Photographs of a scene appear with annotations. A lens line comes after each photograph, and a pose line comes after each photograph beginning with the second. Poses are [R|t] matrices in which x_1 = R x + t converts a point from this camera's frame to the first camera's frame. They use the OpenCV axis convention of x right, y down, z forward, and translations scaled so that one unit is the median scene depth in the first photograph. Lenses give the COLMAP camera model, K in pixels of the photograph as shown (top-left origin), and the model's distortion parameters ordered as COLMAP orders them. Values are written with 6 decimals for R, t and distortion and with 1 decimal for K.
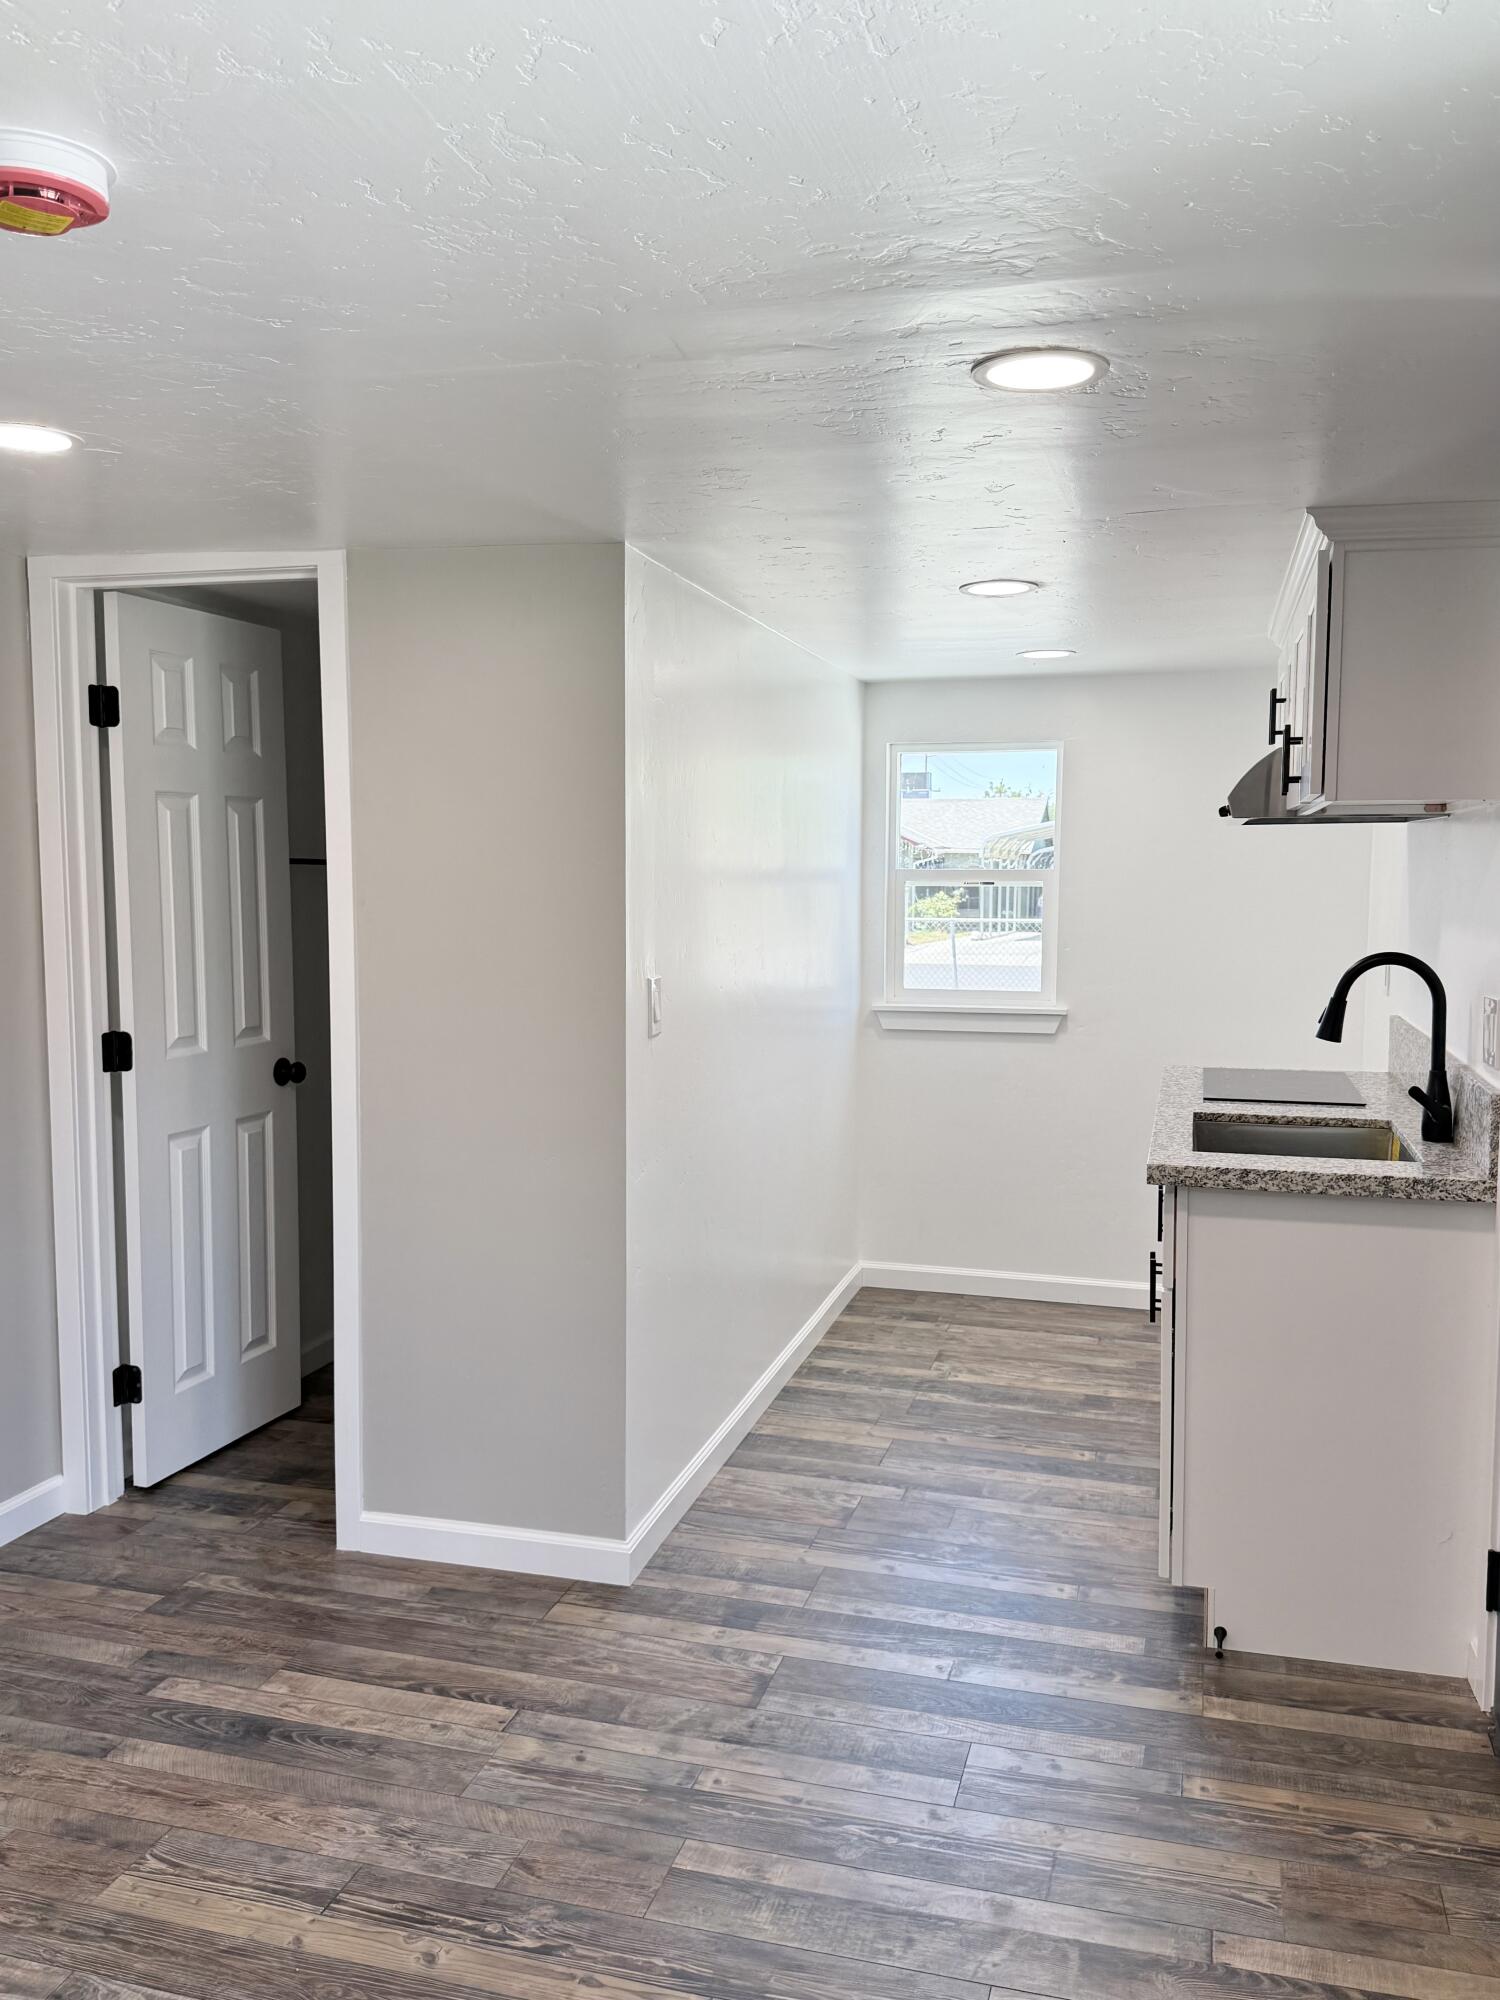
lens RADIAL K [[1599.1, 0, 735.5], [0, 1599.1, 1002.1], [0, 0, 1]] dist [0.140387, -0.262865]
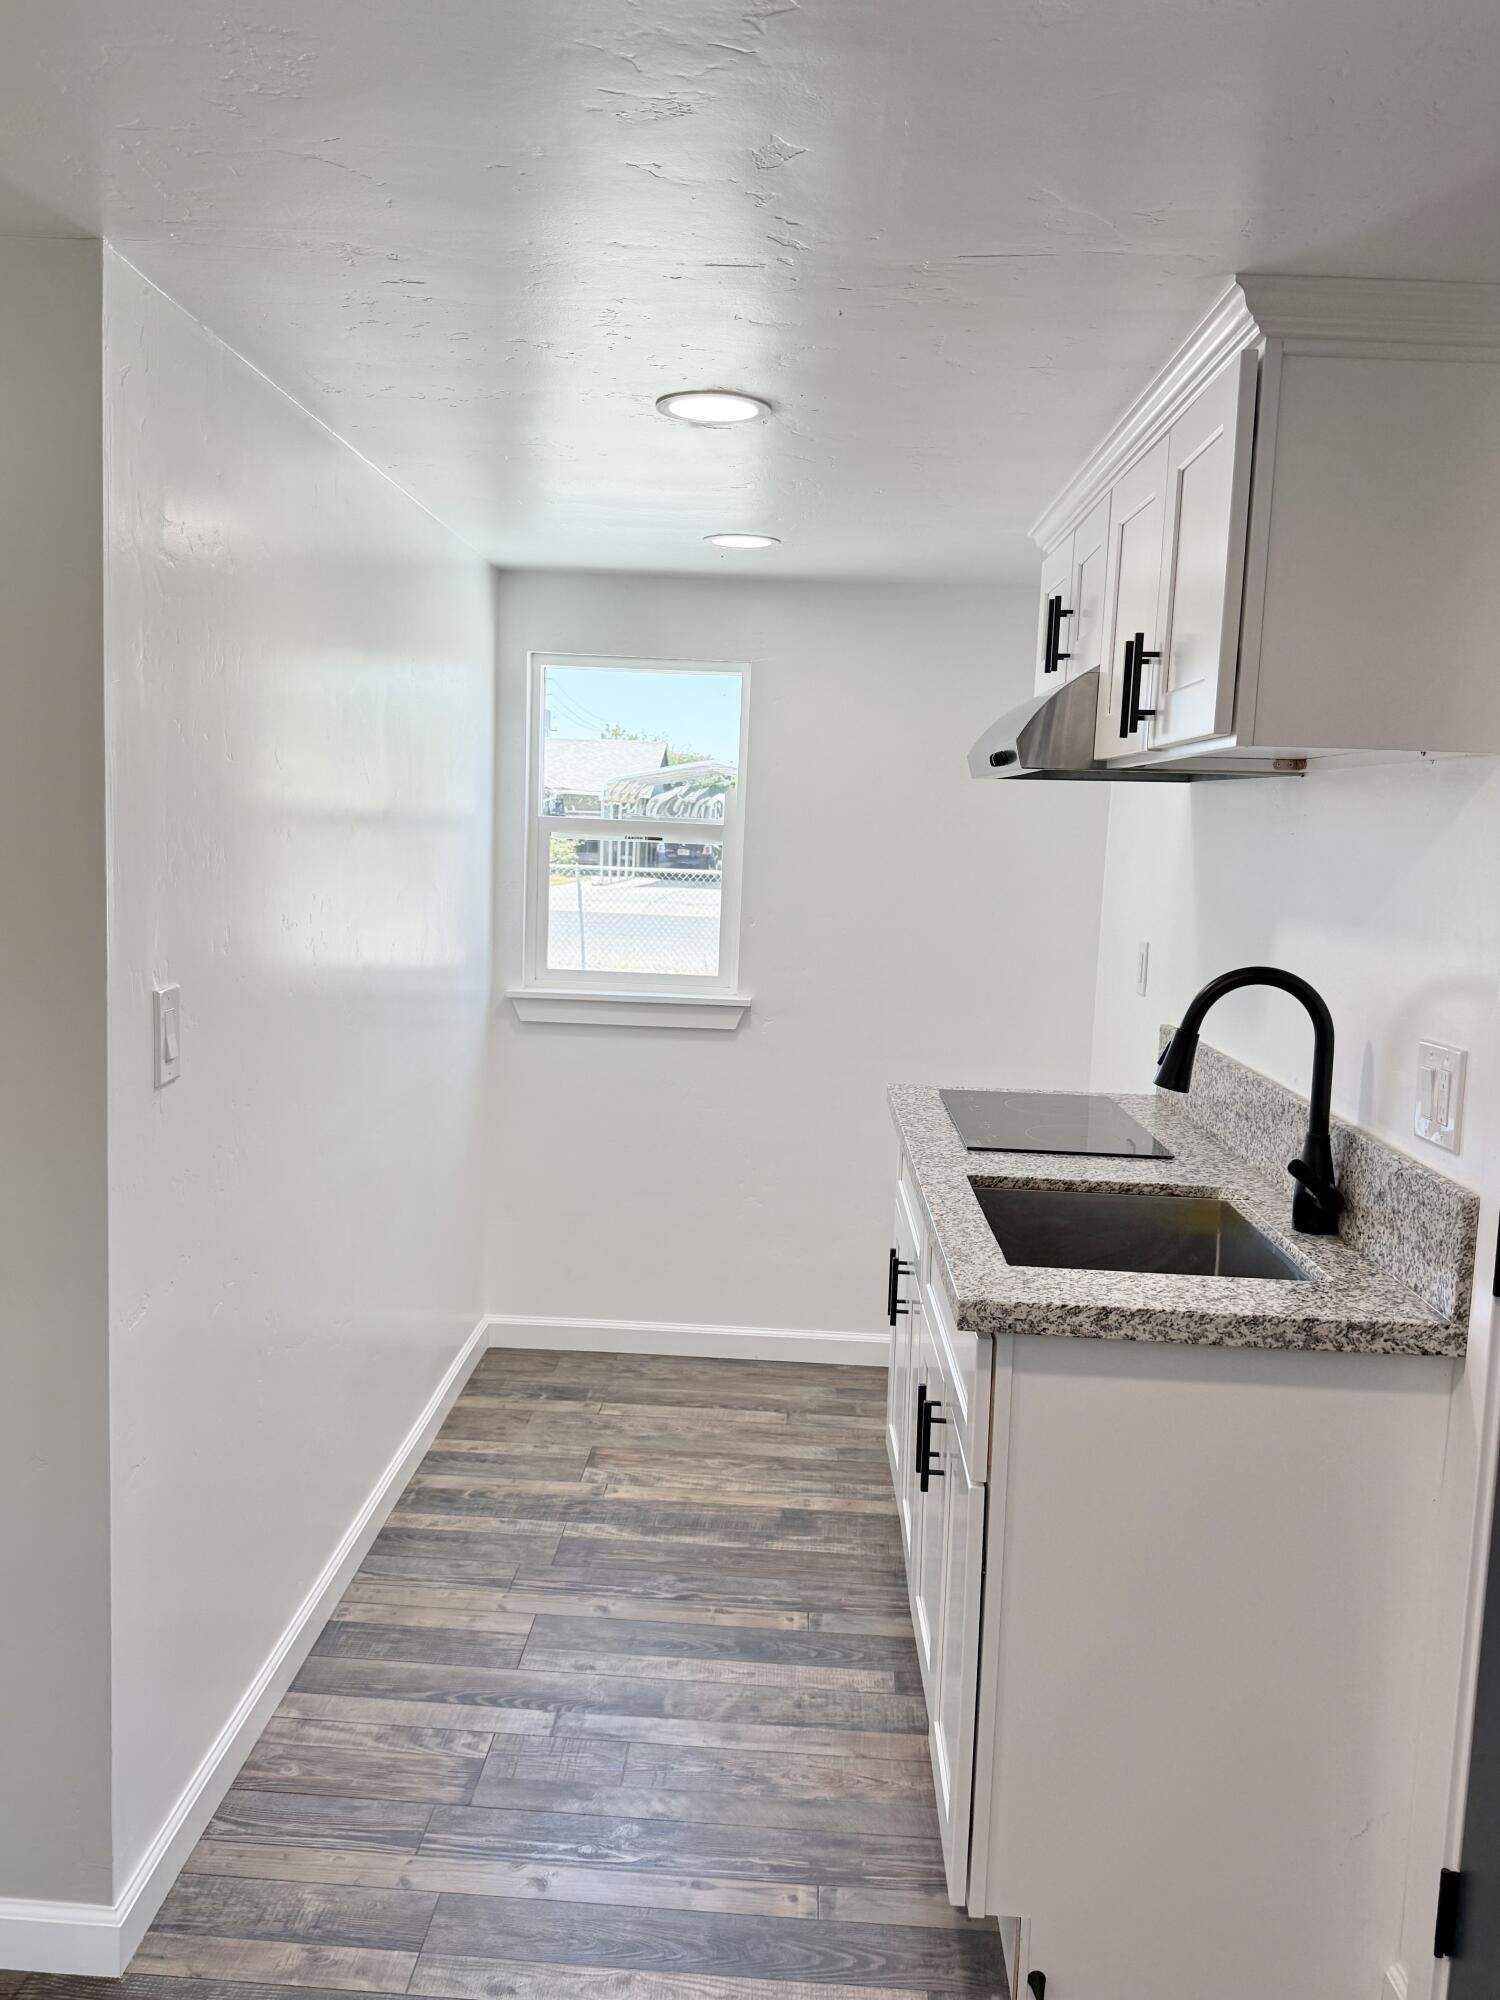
lens RADIAL K [[1599.1, 0, 735.5], [0, 1599.1, 1002.1], [0, 0, 1]] dist [0.140387, -0.262865]
pose [[0.971247, 0.005746, 0.238007, 0.010662], [-0.014537, 0.999275, 0.035199, -0.029225], [-0.237632, -0.037647, 0.970626, 0.293813]]
